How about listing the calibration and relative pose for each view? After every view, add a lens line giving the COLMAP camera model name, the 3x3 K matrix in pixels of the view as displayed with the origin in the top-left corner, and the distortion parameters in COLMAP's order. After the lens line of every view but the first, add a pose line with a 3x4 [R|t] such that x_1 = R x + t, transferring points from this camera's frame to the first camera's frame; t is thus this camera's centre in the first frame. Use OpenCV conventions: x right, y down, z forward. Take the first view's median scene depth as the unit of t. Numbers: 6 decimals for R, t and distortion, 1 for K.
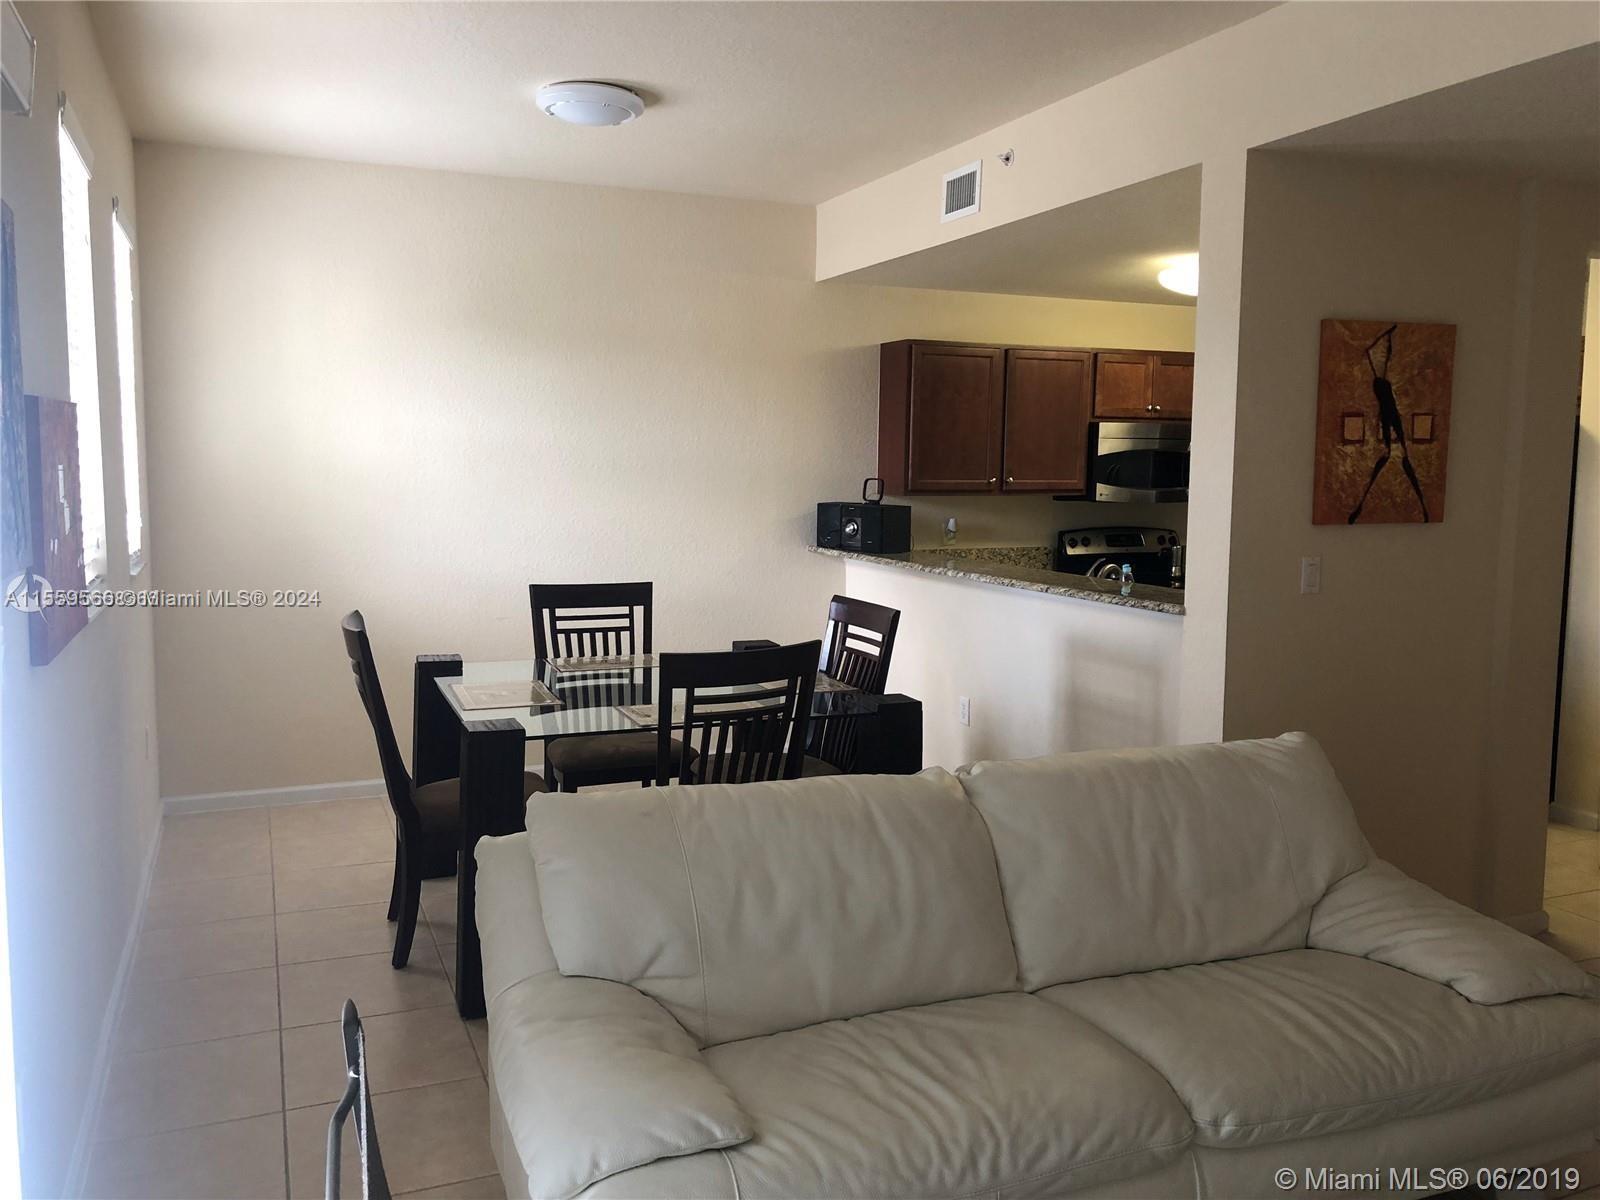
lens RADIAL K [[1311.7, 0, 800.0], [0, 1311.7, 600.0], [0, 0, 1]] dist [0.005872, 0.002381]
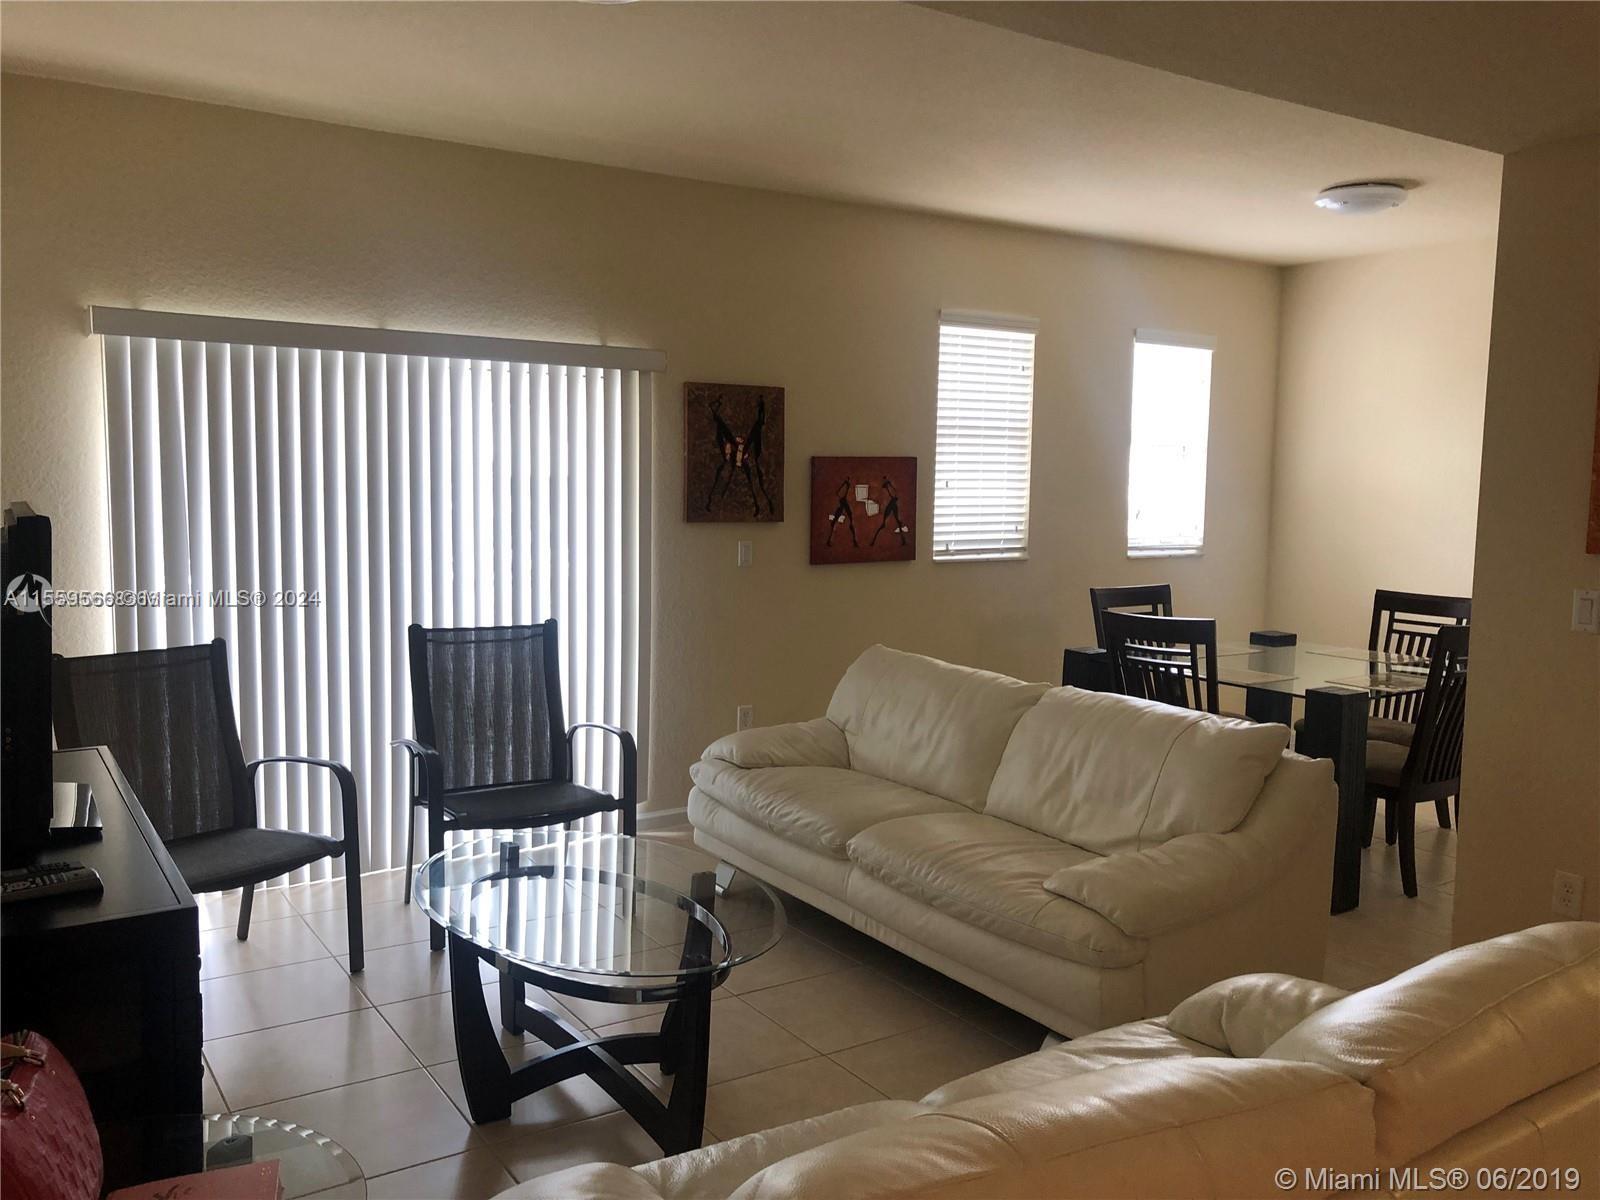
lens RADIAL K [[1311.7, 0, 800.0], [0, 1311.7, 600.0], [0, 0, 1]] dist [0.005872, 0.002381]
pose [[0.196775, 0.087606, -0.976527, 0.986656], [-0.124198, 0.990204, 0.063807, -0.014709], [0.972551, 0.108727, 0.205727, 0.271860]]
